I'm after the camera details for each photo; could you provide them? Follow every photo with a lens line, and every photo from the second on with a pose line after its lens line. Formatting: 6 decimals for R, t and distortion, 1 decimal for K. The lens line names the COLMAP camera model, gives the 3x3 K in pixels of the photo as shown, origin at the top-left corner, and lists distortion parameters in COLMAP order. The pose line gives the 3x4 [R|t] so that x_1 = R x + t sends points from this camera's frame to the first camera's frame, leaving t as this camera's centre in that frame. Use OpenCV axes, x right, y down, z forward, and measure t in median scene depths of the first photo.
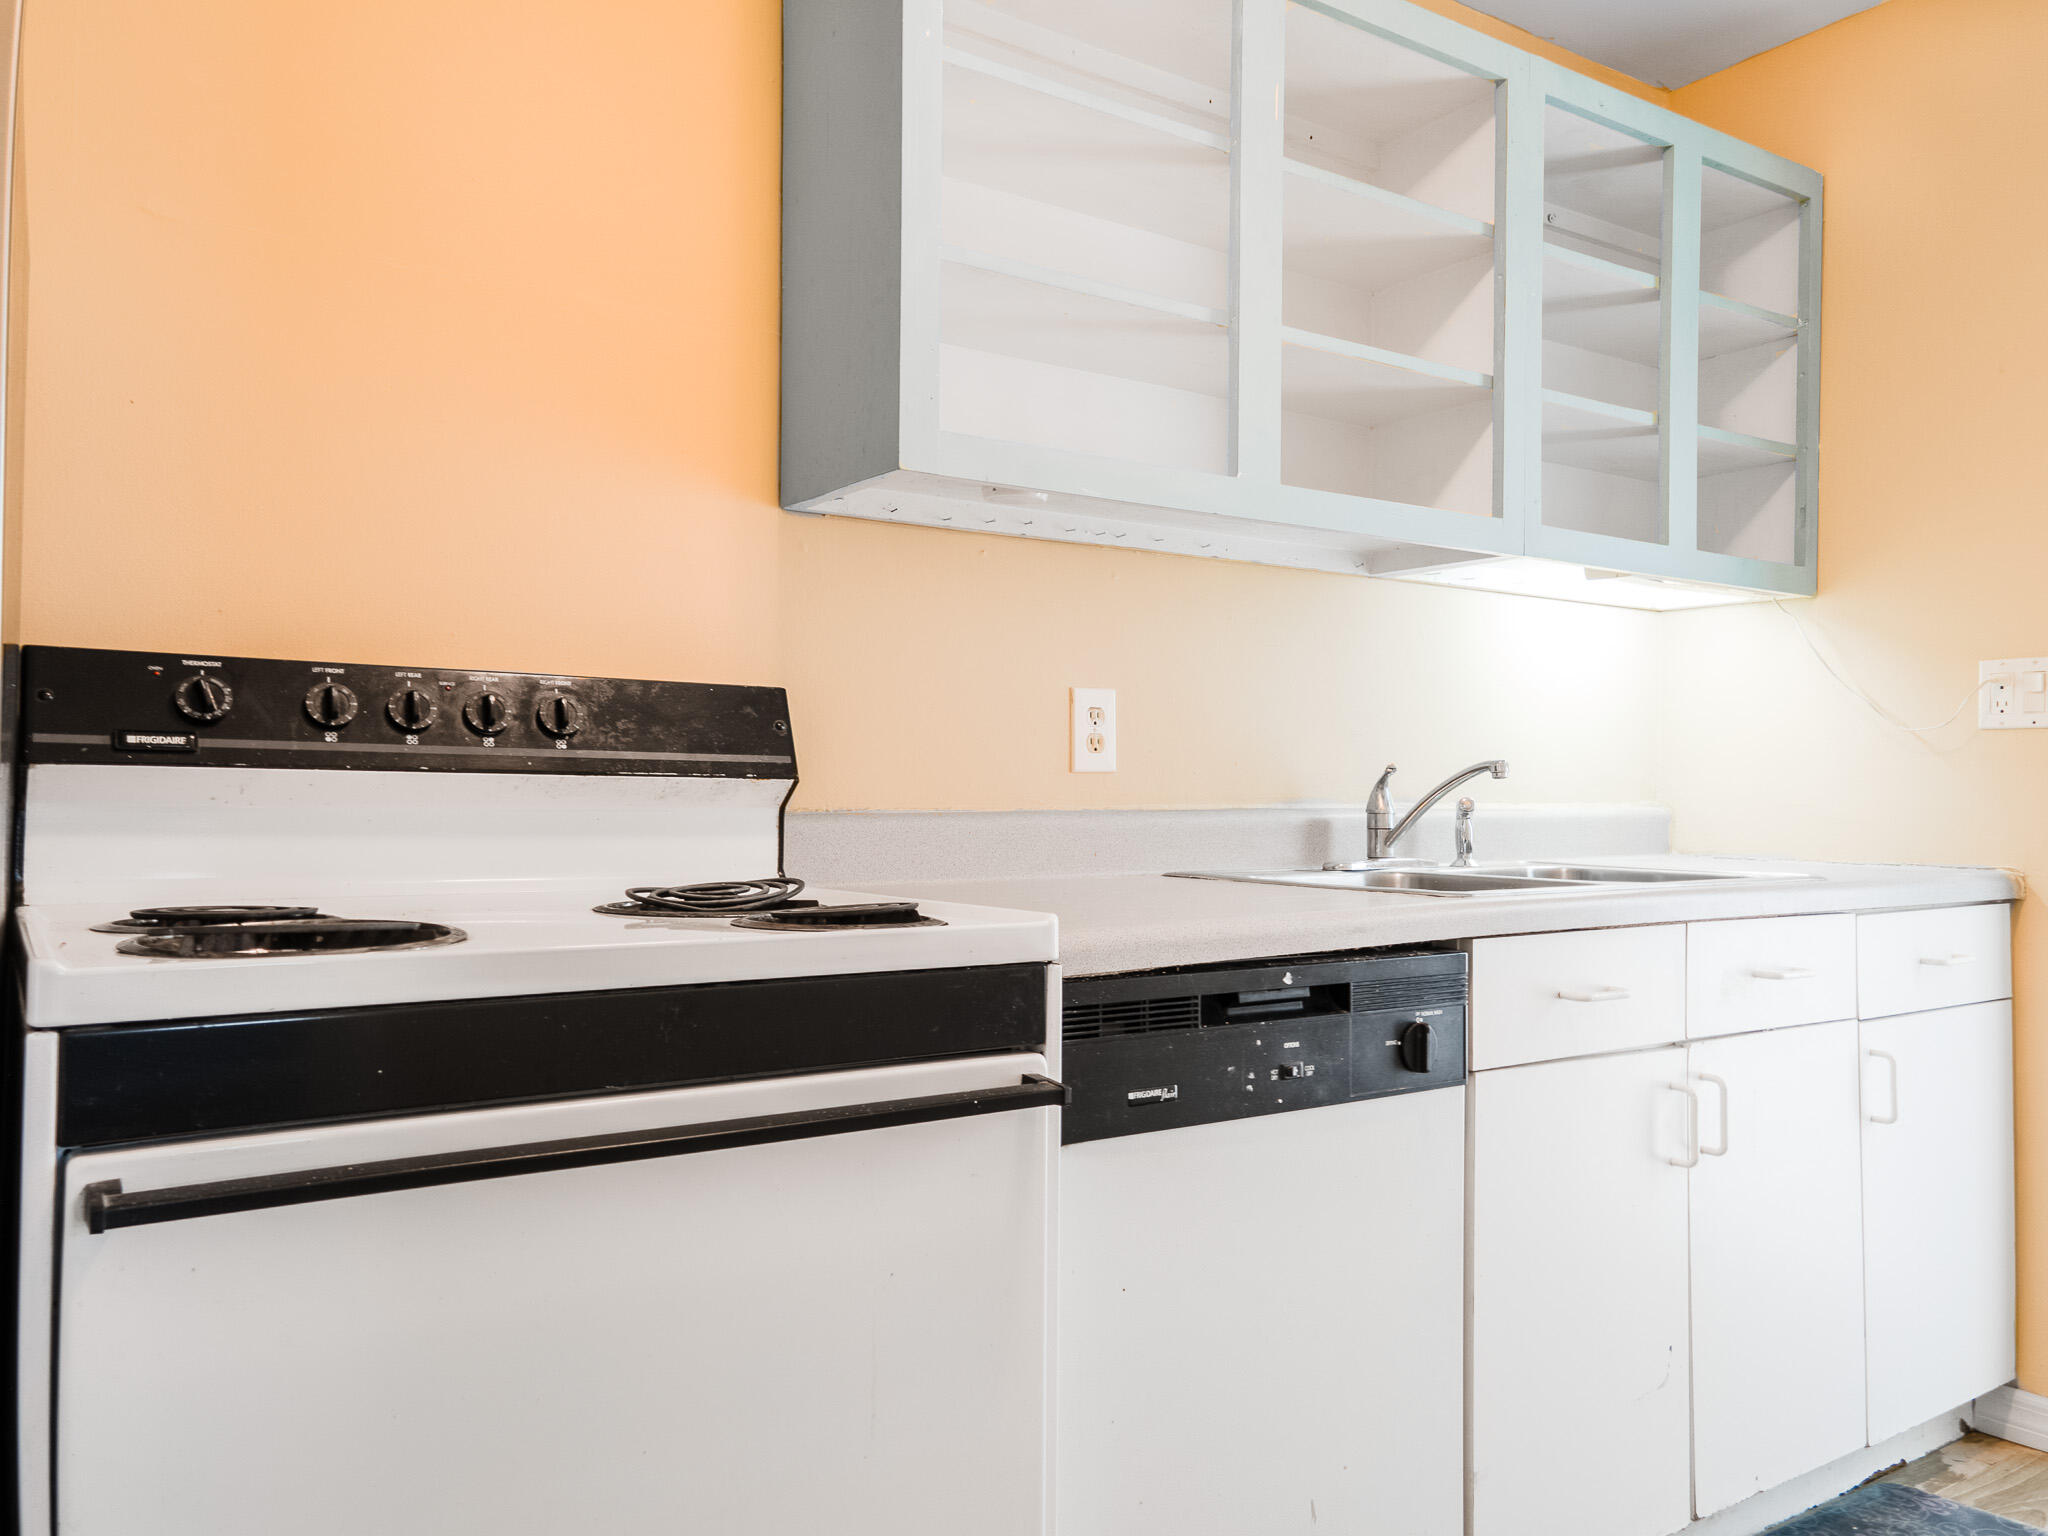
lens RADIAL K [[1516.7, 0, 1032.4], [0, 1516.7, 772.3], [0, 0, 1]] dist [0.038493, 0.008311]
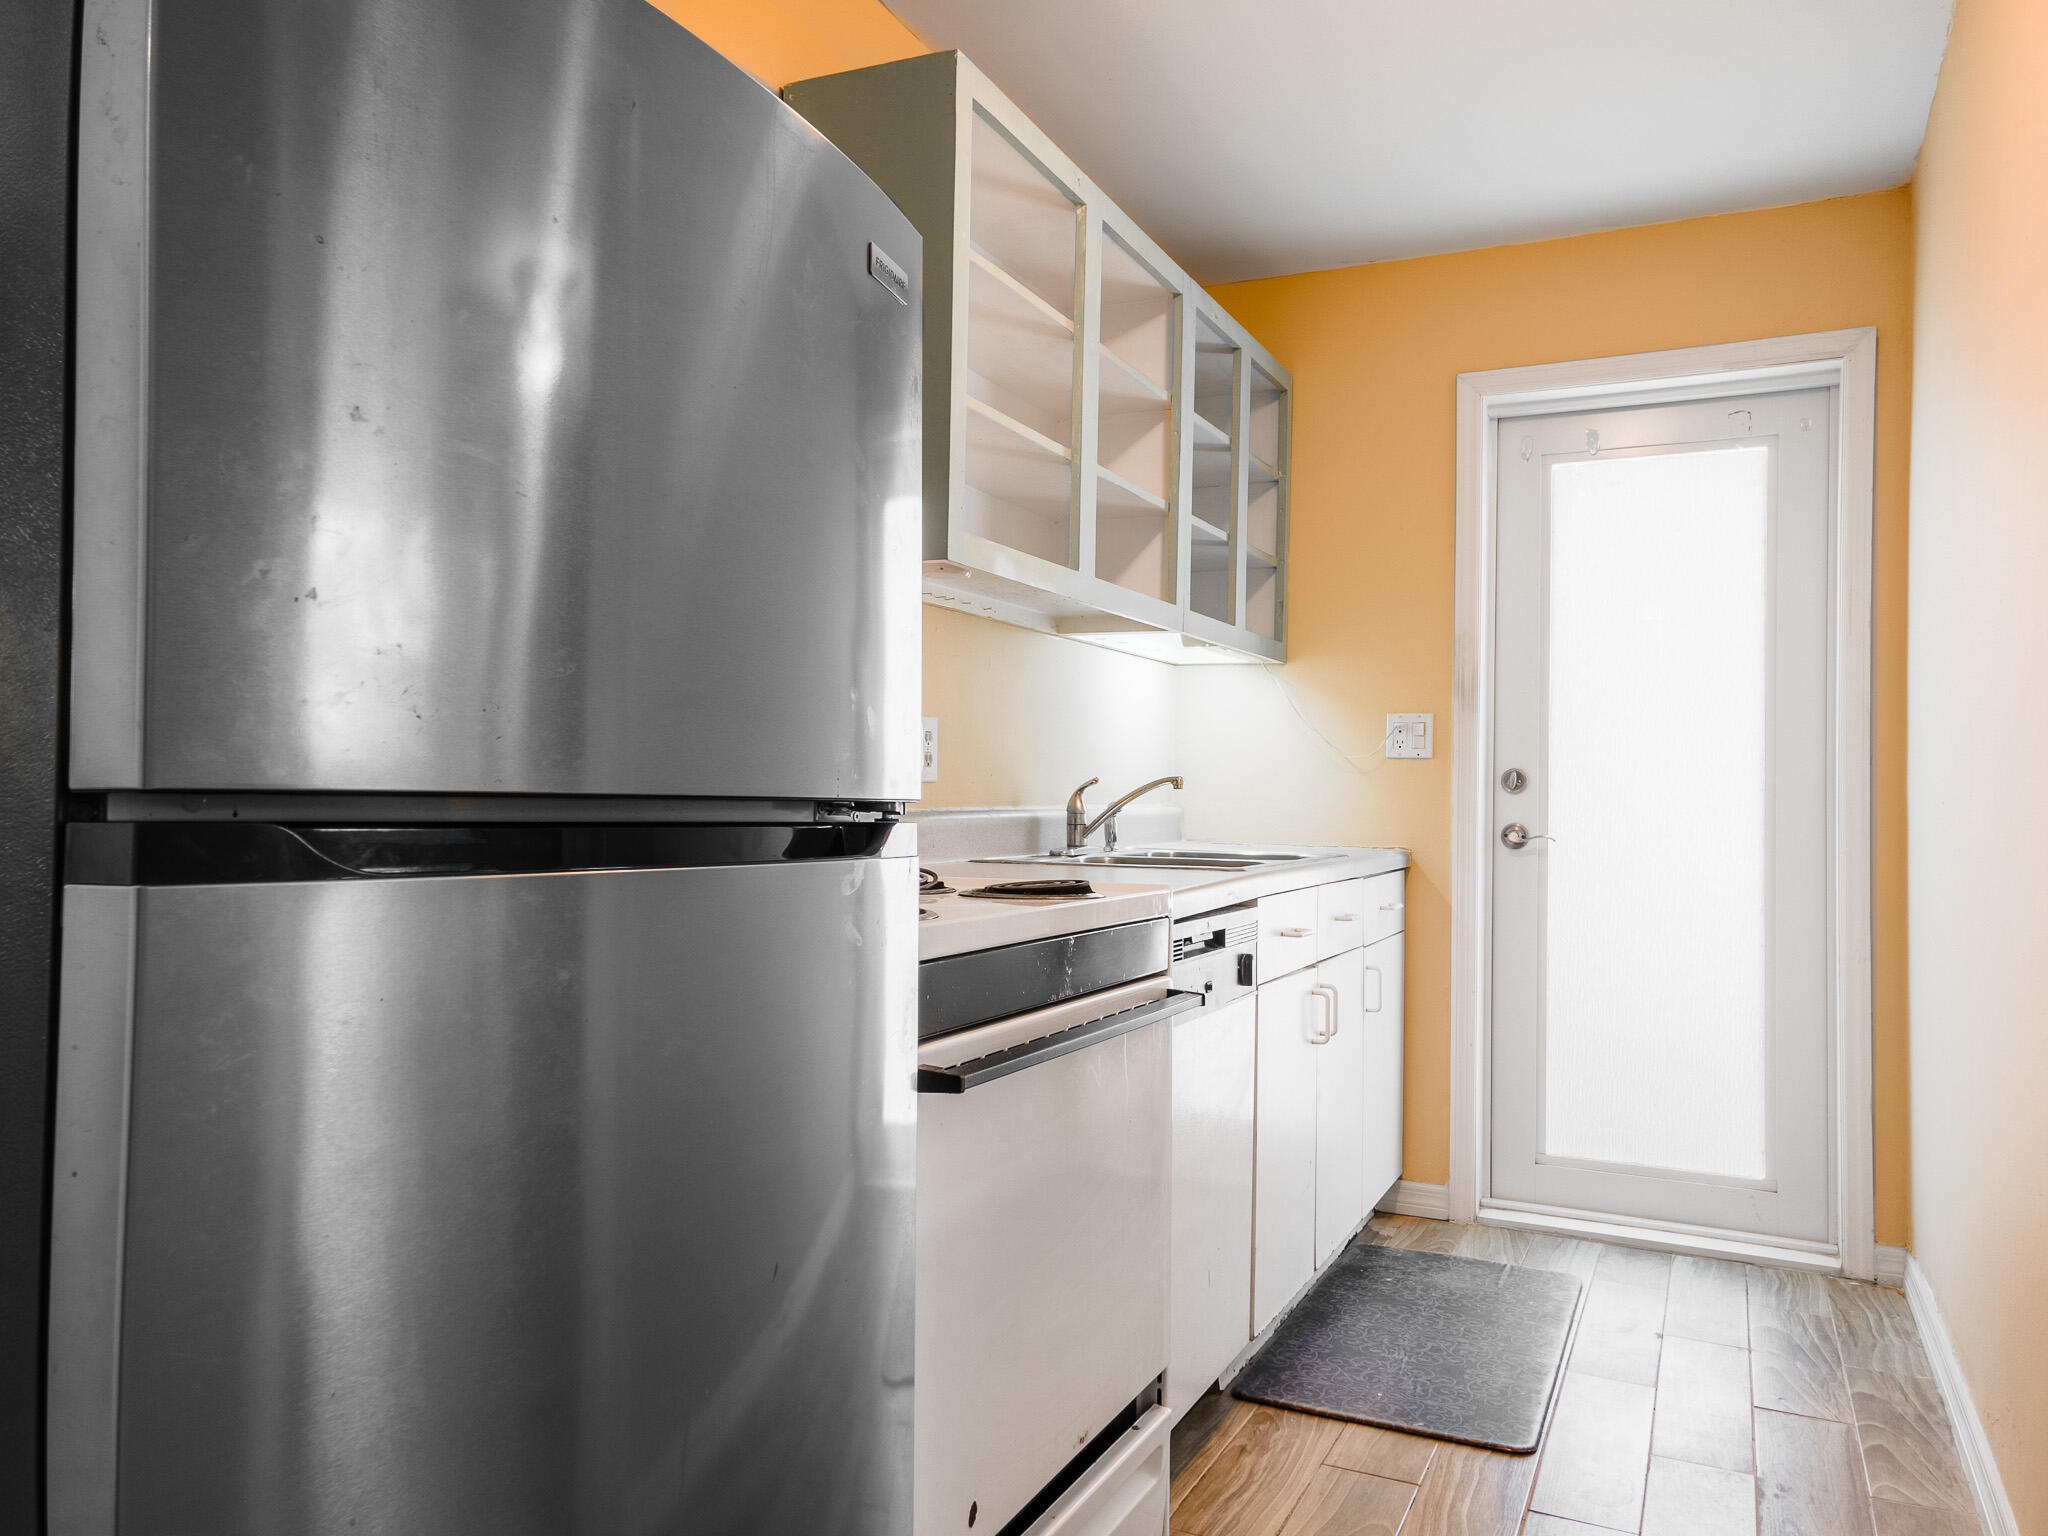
lens RADIAL K [[1516.7, 0, 1008.5], [0, 1516.7, 772.1], [0, 0, 1]] dist [0.038493, 0.008311]
pose [[0.865427, 0.014529, 0.500824, -0.495977], [-0.017776, 0.999841, 0.001712, -0.010303], [-0.500719, -0.010384, 0.865547, -0.131086]]
